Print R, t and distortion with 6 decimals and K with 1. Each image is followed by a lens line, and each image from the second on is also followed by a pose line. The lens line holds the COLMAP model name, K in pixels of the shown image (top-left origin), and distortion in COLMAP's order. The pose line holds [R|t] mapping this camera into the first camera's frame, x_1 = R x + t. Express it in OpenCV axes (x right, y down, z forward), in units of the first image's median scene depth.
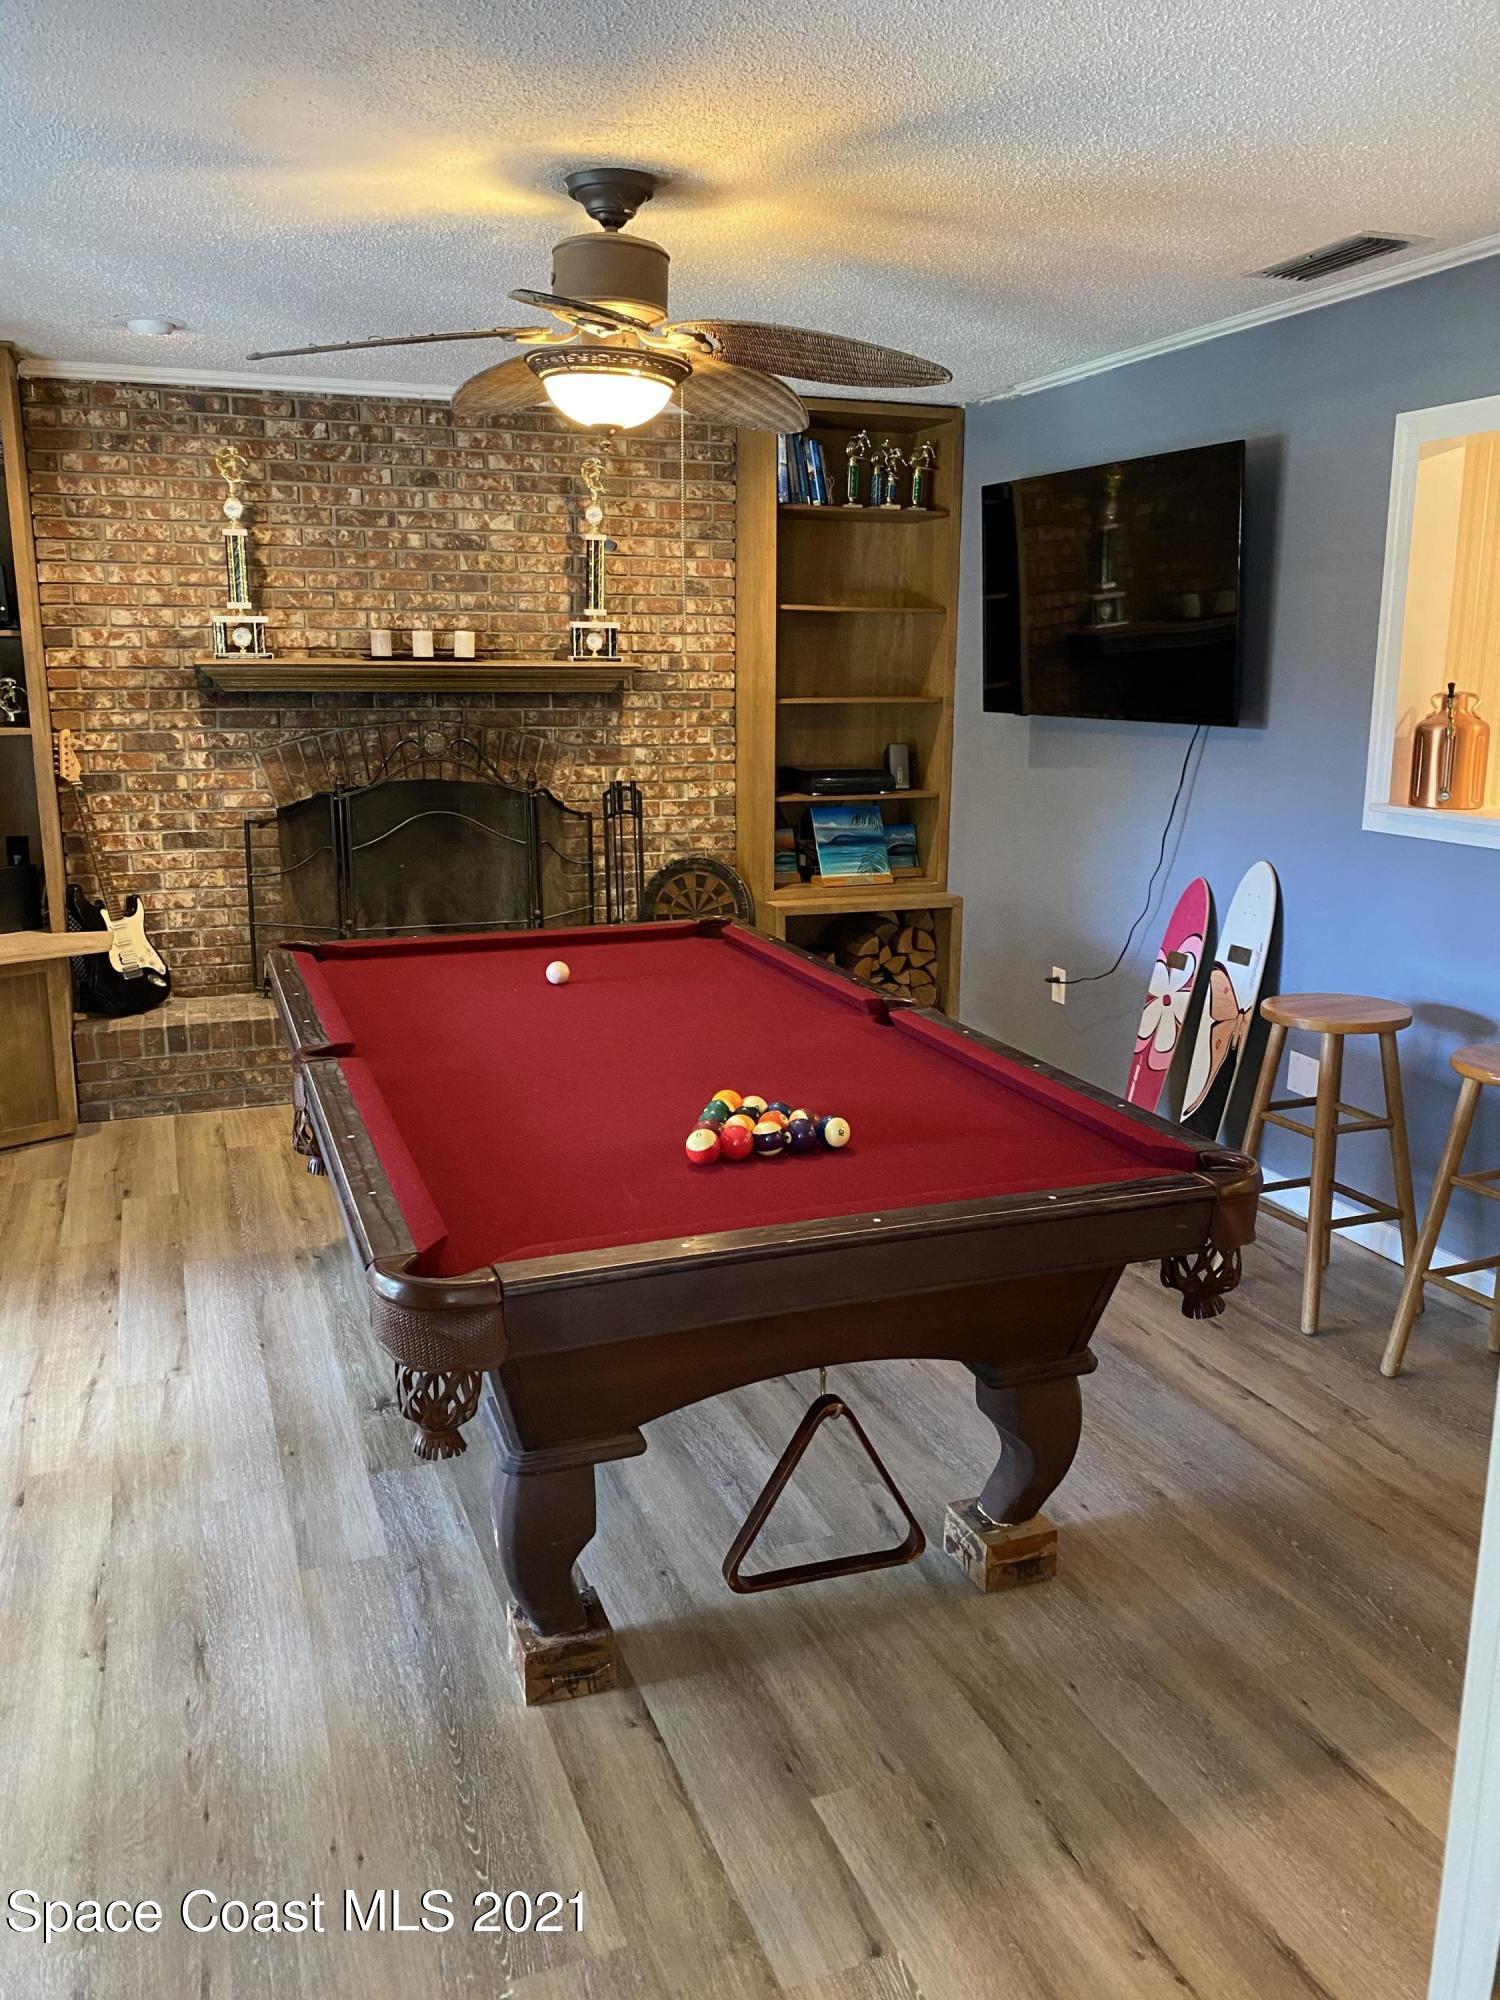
lens RADIAL K [[1524.6, 0, 750.0], [0, 1524.6, 1000.0], [0, 0, 1]] dist [0.142237, -0.321230]
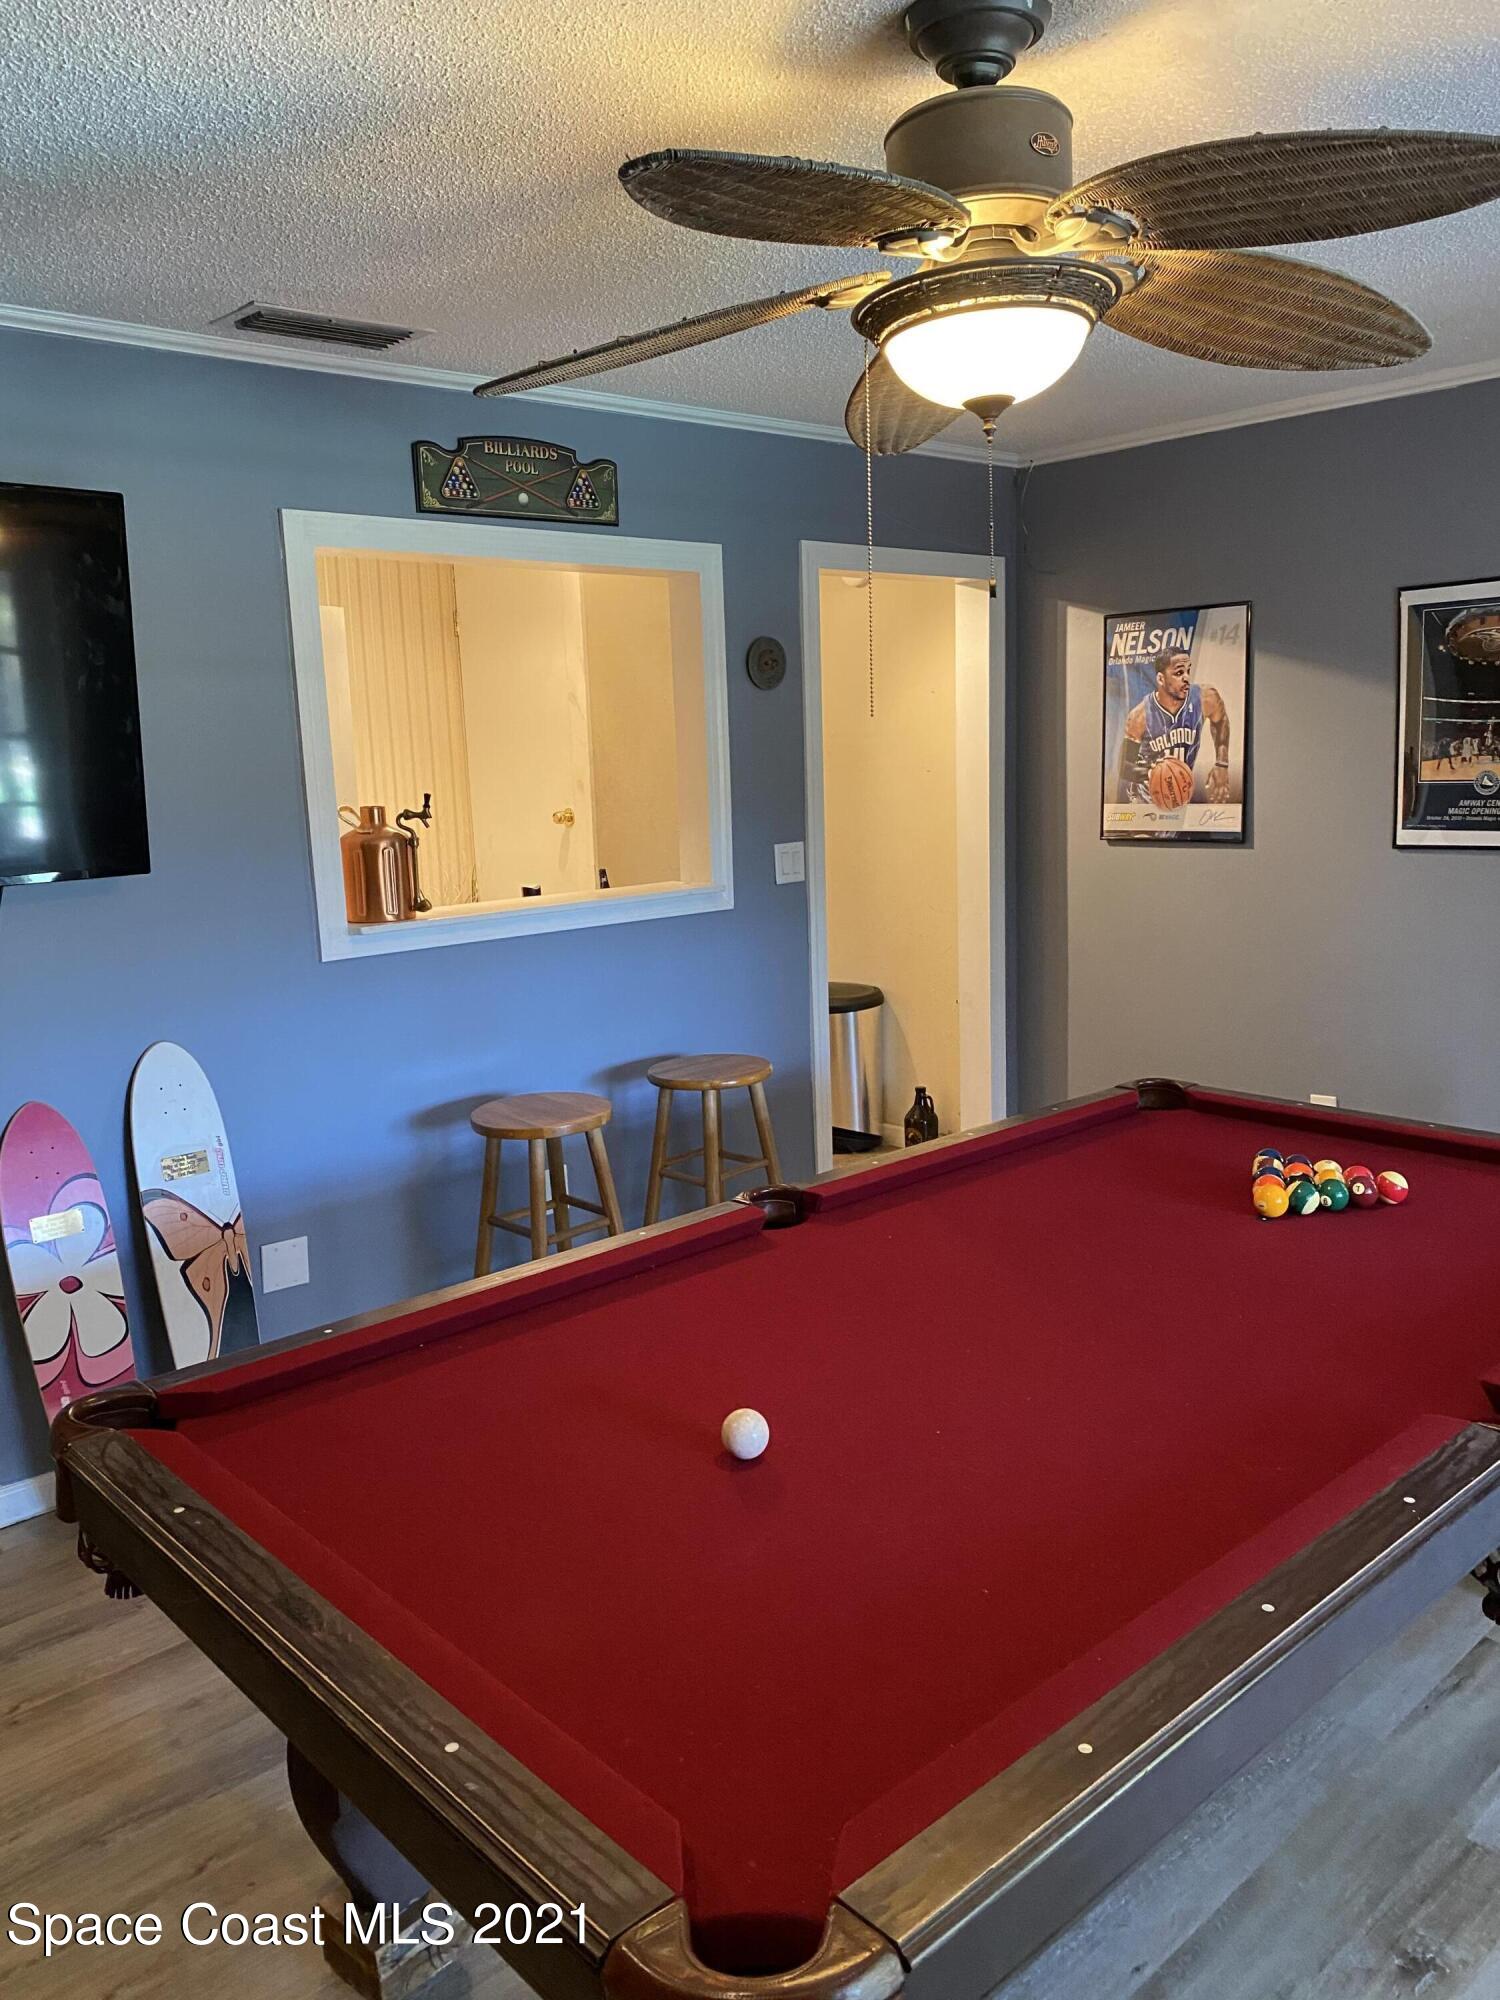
lens RADIAL K [[1524.6, 0, 750.0], [0, 1524.6, 1000.0], [0, 0, 1]] dist [0.142237, -0.321230]
pose [[-0.362070, -0.144557, 0.920874, -0.520155], [0.235461, 0.941682, 0.240402, -0.246684], [-0.901922, 0.303872, -0.306917, 1.056906]]
